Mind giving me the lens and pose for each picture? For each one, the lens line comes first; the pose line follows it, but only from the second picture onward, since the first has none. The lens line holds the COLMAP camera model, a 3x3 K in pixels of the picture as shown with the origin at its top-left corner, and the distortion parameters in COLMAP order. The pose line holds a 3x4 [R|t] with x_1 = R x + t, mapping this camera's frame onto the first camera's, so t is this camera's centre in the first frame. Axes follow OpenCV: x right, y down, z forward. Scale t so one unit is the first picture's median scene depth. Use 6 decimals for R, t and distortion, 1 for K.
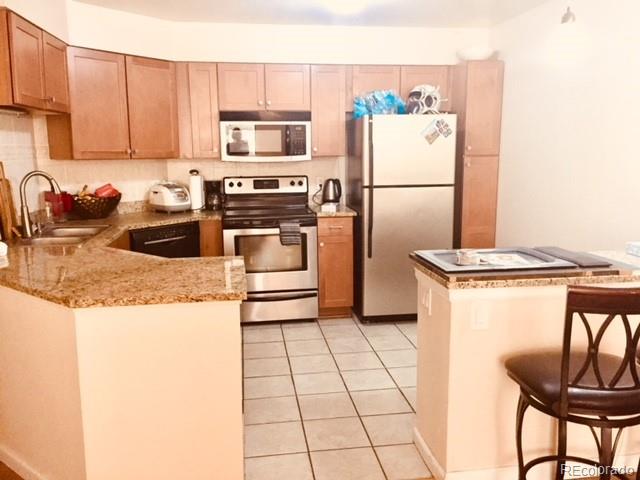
lens RADIAL K [[557.6, 0, 320.0], [0, 557.6, 240.0], [0, 0, 1]] dist [0.046619, -0.009778]
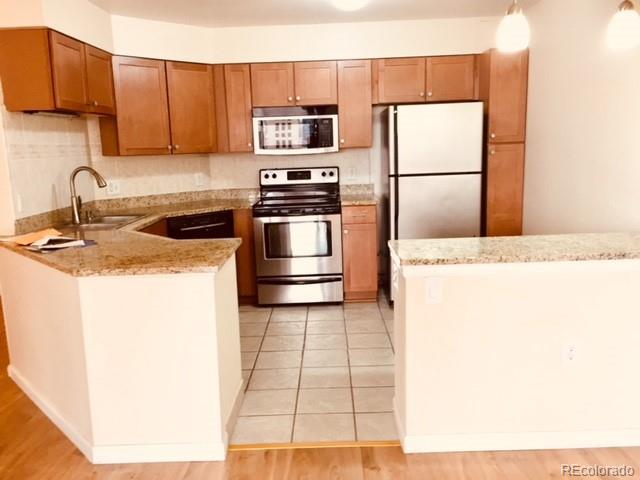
lens RADIAL K [[557.6, 0, 320.0], [0, 557.6, 240.0], [0, 0, 1]] dist [0.046619, -0.009778]
pose [[0.986930, 0.001771, -0.161137, 0.123892], [-0.000309, 0.999959, 0.009097, 0.014499], [0.161146, -0.008928, 0.986890, -0.046693]]
